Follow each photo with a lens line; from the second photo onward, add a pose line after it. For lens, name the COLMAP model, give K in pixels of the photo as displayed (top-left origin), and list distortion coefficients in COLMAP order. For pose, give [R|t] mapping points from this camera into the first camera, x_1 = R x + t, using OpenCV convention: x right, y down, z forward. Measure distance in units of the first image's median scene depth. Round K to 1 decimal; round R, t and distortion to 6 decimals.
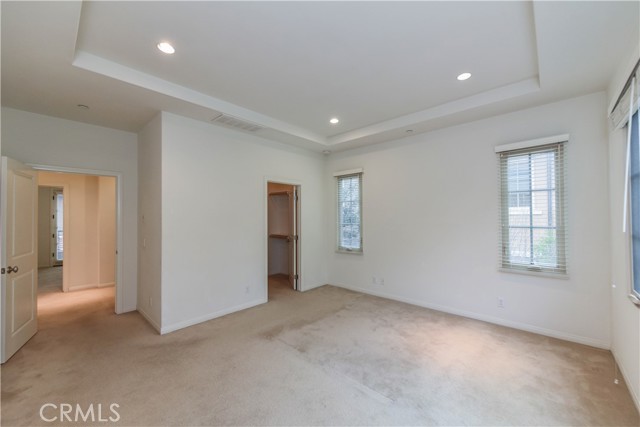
lens RADIAL K [[252.4, 0, 331.4], [0, 252.4, 215.8], [0, 0, 1]] dist [0.000151, -0.000037]
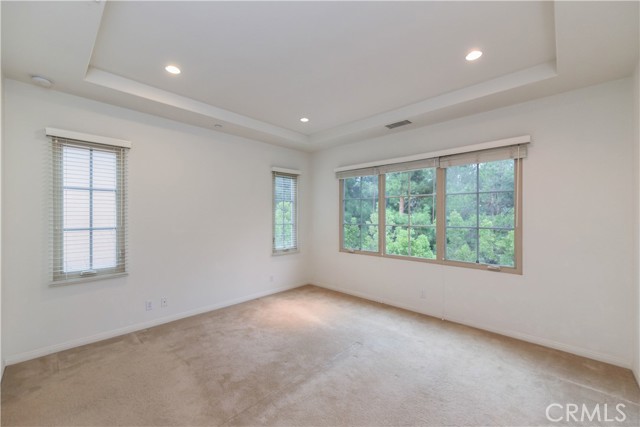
lens RADIAL K [[252.4, 0, 331.4], [0, 252.4, 215.8], [0, 0, 1]] dist [0.000151, -0.000037]
pose [[0.003350, 0.009589, 0.999948, -0.629580], [-0.005363, 0.999940, -0.009571, 0.006106], [-0.999980, -0.005330, 0.003401, 0.575378]]
